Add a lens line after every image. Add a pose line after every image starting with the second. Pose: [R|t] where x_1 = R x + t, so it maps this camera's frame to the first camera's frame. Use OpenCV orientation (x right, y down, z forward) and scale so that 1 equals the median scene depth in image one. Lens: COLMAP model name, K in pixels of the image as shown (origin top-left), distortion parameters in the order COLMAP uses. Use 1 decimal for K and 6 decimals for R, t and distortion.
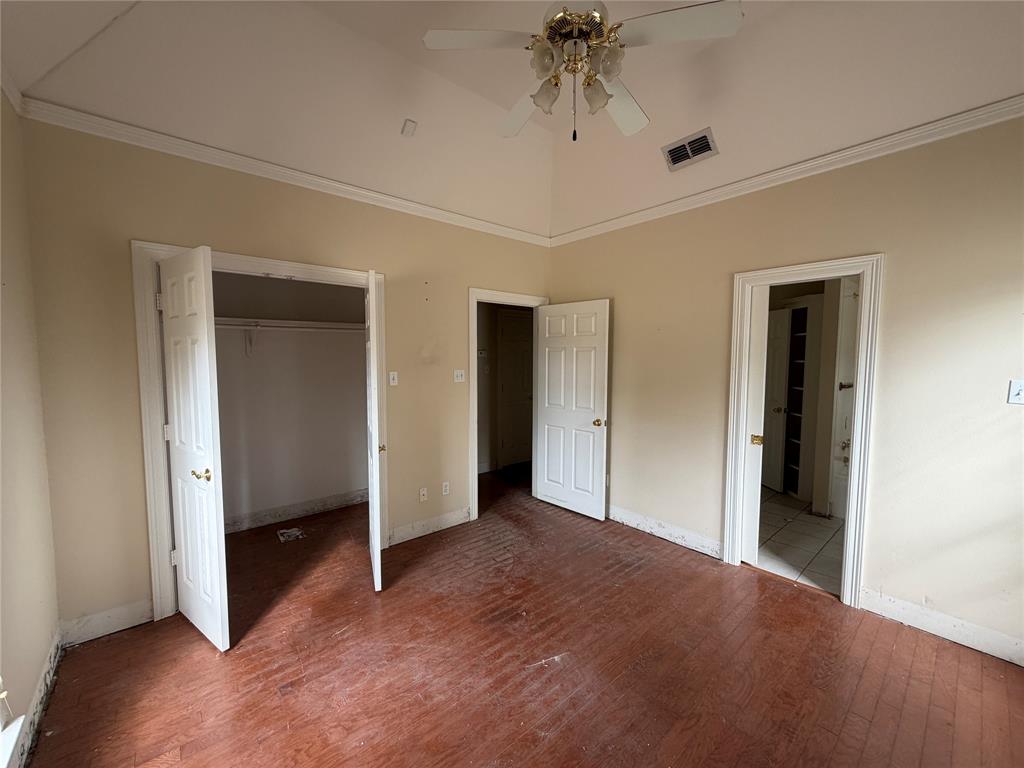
lens RADIAL K [[410.6, 0, 511.5], [0, 410.6, 385.6], [0, 0, 1]] dist [0.002420, 0.000183]
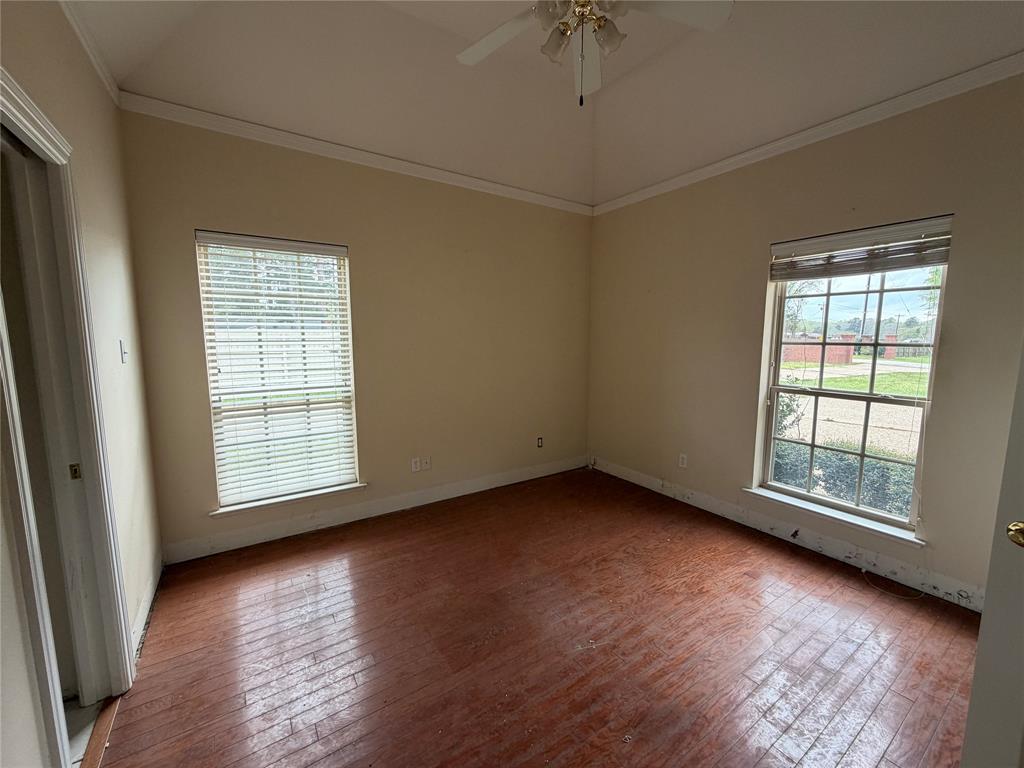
lens RADIAL K [[410.6, 0, 512.1], [0, 410.6, 382.8], [0, 0, 1]] dist [0.002420, 0.000183]
pose [[-0.992327, -0.019966, 0.122015, 0.152193], [0.003342, 0.982184, 0.187892, -0.086007], [-0.123593, 0.186858, -0.974581, 1.726385]]
